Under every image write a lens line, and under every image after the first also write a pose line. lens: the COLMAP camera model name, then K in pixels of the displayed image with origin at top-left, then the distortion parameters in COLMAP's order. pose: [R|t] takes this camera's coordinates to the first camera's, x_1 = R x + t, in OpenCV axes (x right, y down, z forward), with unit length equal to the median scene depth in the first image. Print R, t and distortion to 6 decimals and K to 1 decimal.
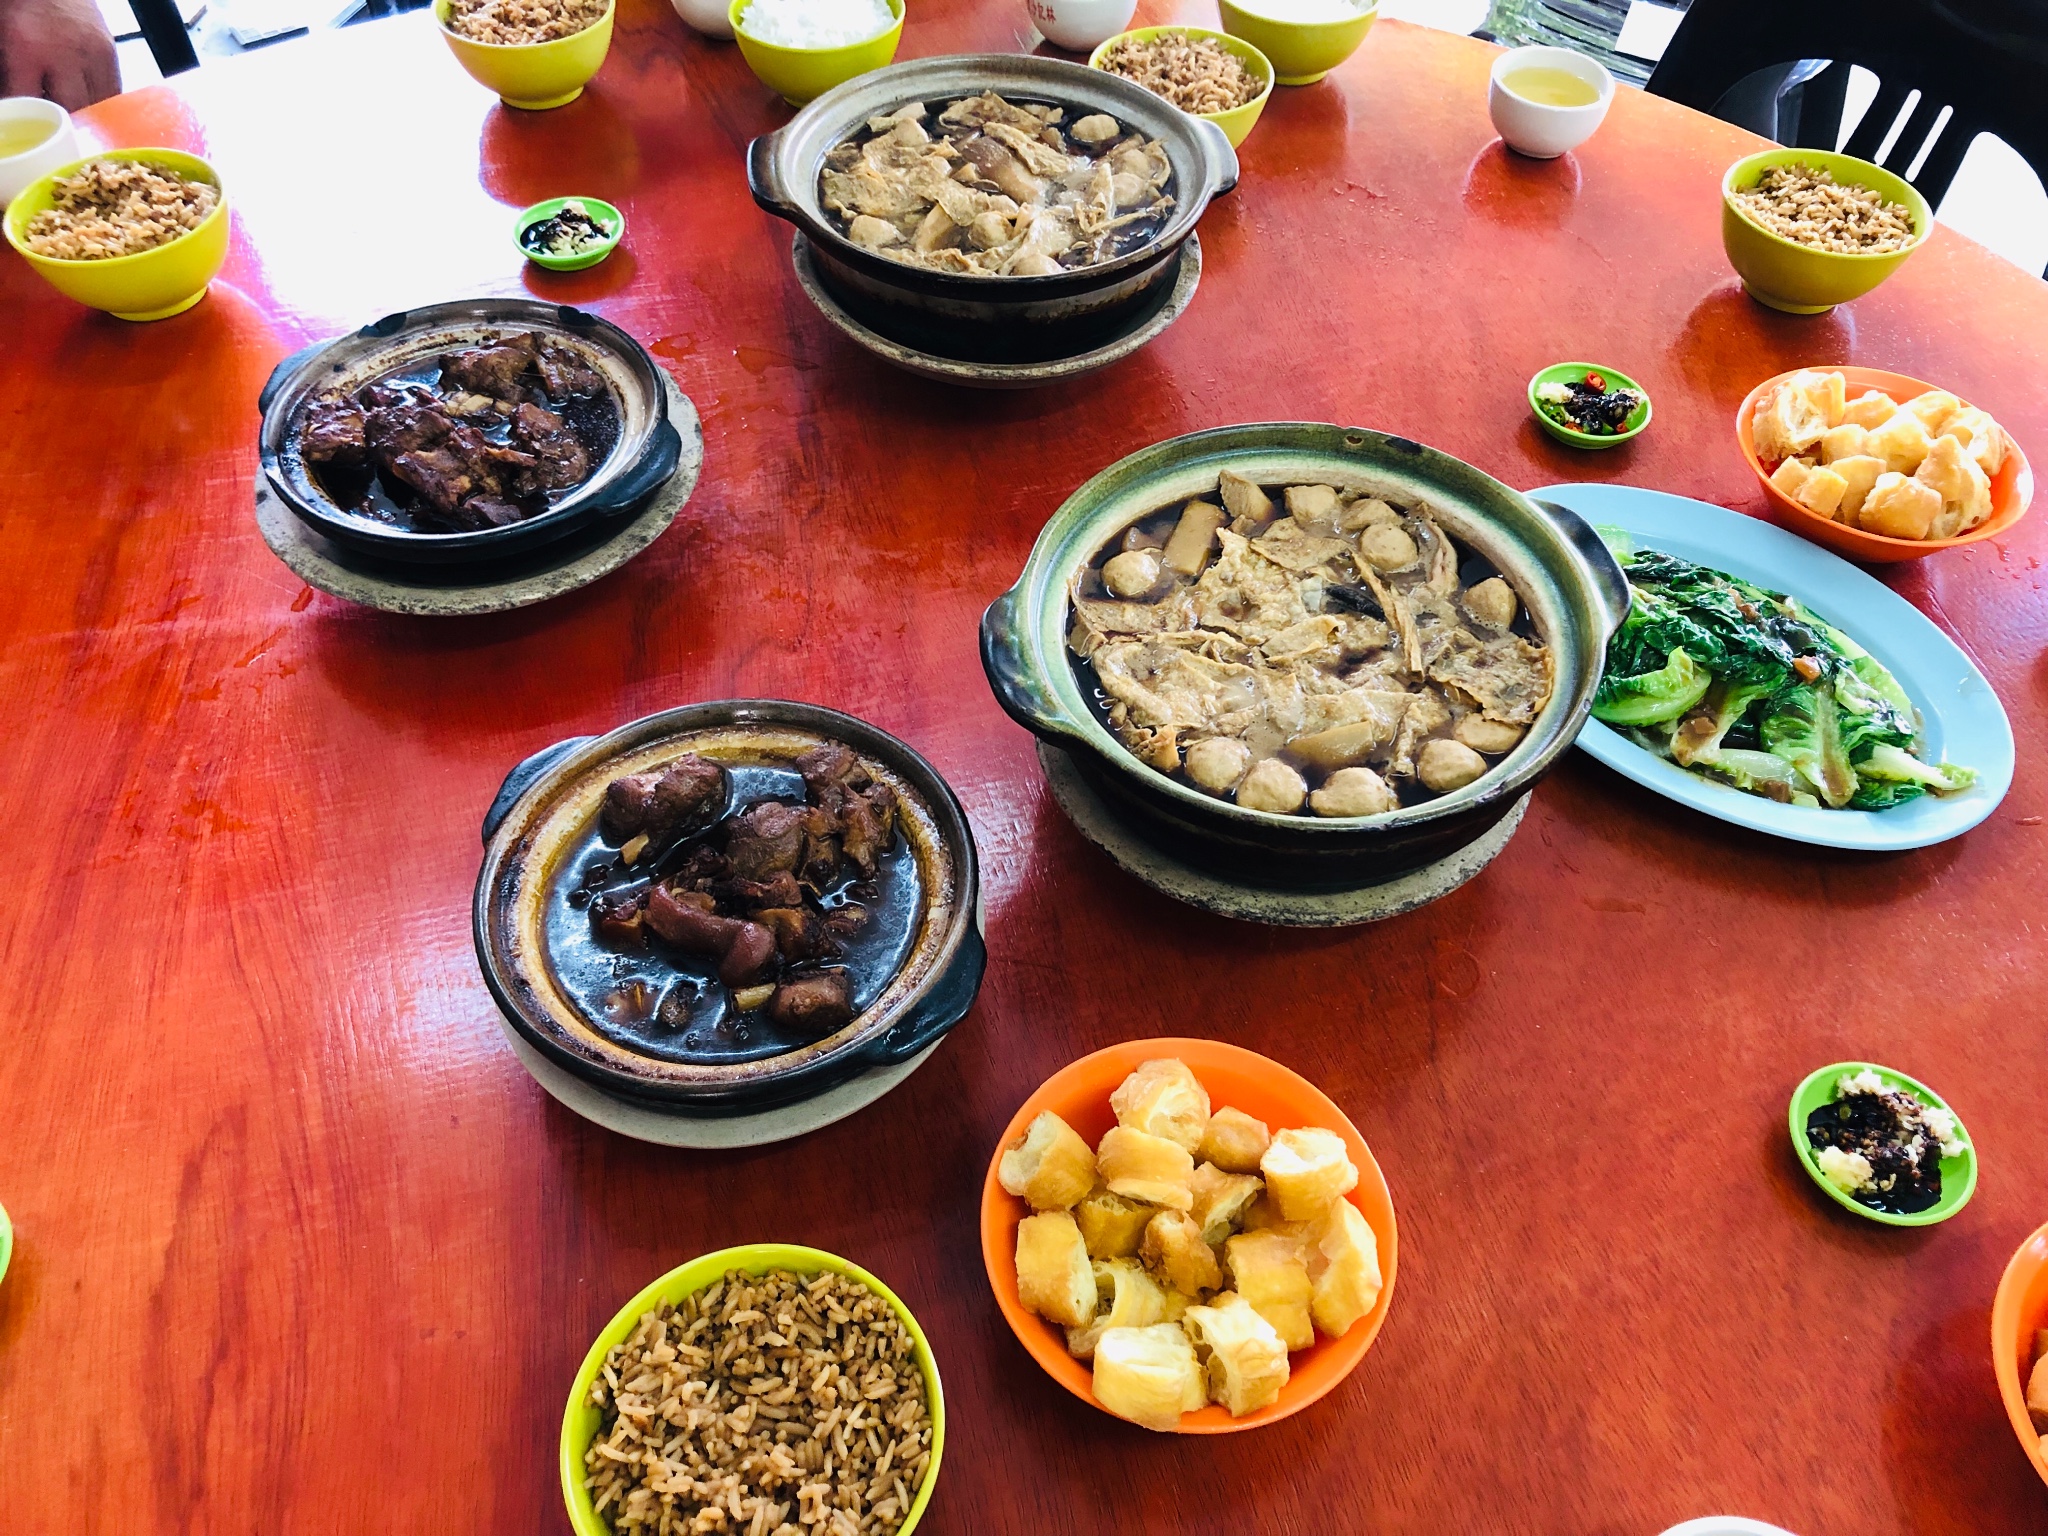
lens RADIAL K [[1634.3, 0, 1024.0], [0, 1634.3, 768.0], [0, 0, 1]] dist [-0.051820, 0.095873]
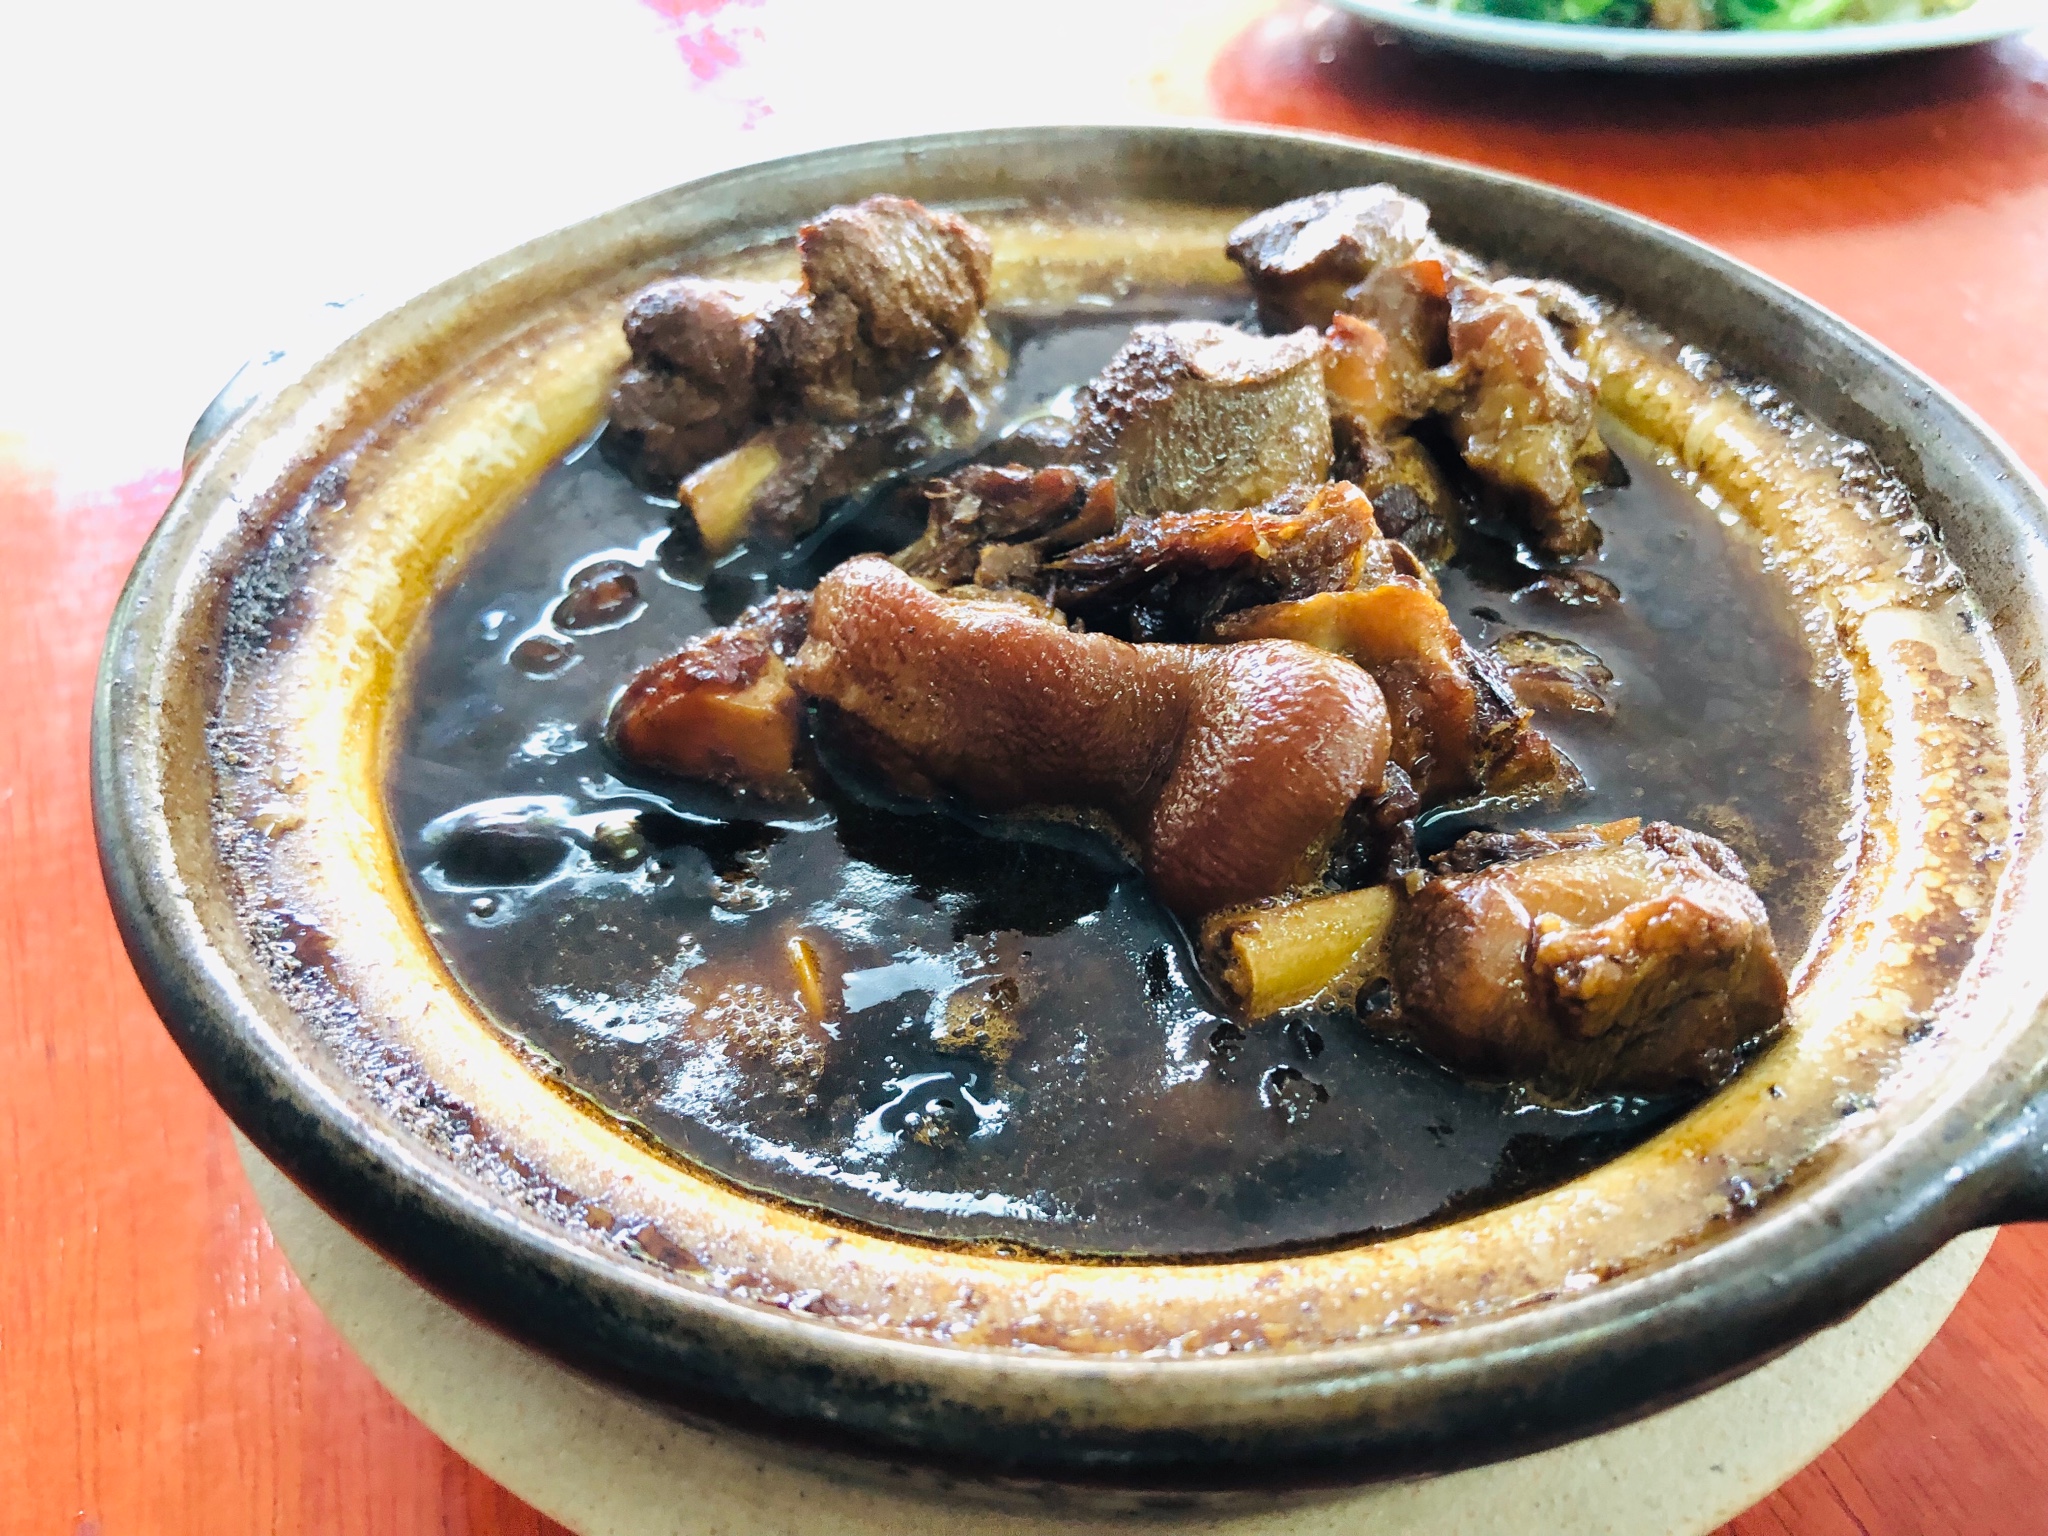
lens RADIAL K [[1634.3, 0, 1024.0], [0, 1634.3, 768.0], [0, 0, 1]] dist [-0.051820, 0.095873]
pose [[0.997465, -0.031570, 0.063772, -0.214683], [0.035478, 0.997500, -0.061112, 0.123020], [-0.061684, 0.063219, 0.996092, 0.740956]]
